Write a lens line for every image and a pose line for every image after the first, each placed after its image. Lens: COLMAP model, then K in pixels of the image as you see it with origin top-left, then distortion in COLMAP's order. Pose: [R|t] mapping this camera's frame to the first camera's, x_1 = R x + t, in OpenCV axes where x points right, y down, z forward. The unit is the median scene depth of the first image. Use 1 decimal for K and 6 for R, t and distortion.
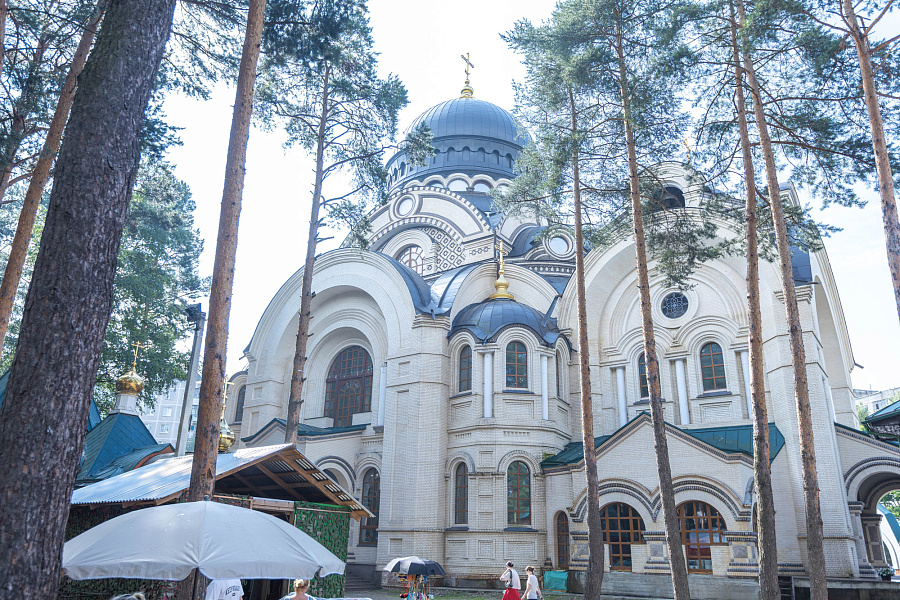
lens RADIAL K [[679.7, 0, 450.0], [0, 679.7, 300.0], [0, 0, 1]] dist [0.005067, -0.006099]
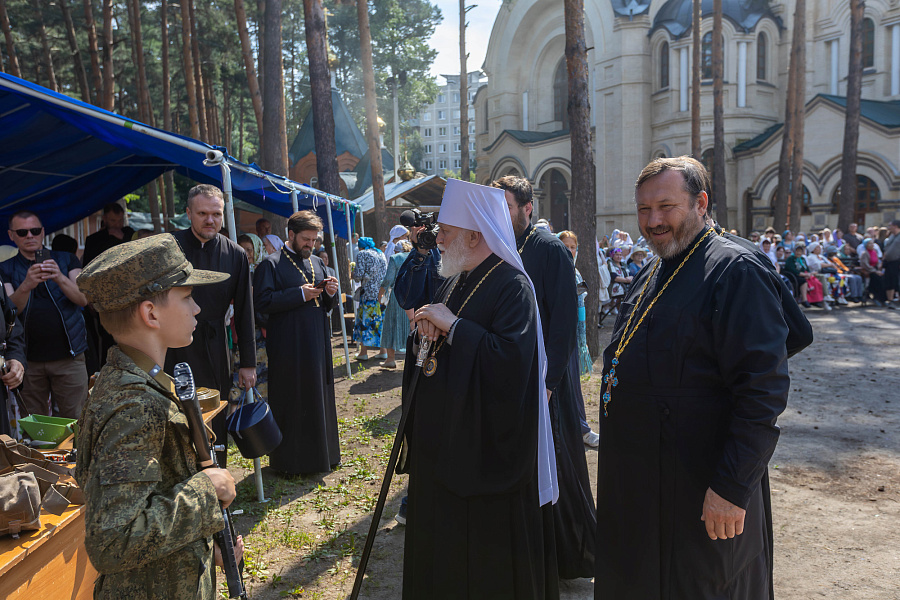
lens RADIAL K [[857.7, 0, 450.0], [0, 857.7, 300.0], [0, 0, 1]] dist [-0.004483, -0.000161]
pose [[0.894804, -0.010335, -0.446339, 0.317148], [0.193550, 0.909880, 0.366955, -0.120926], [0.402323, -0.414742, 0.816165, -0.370540]]
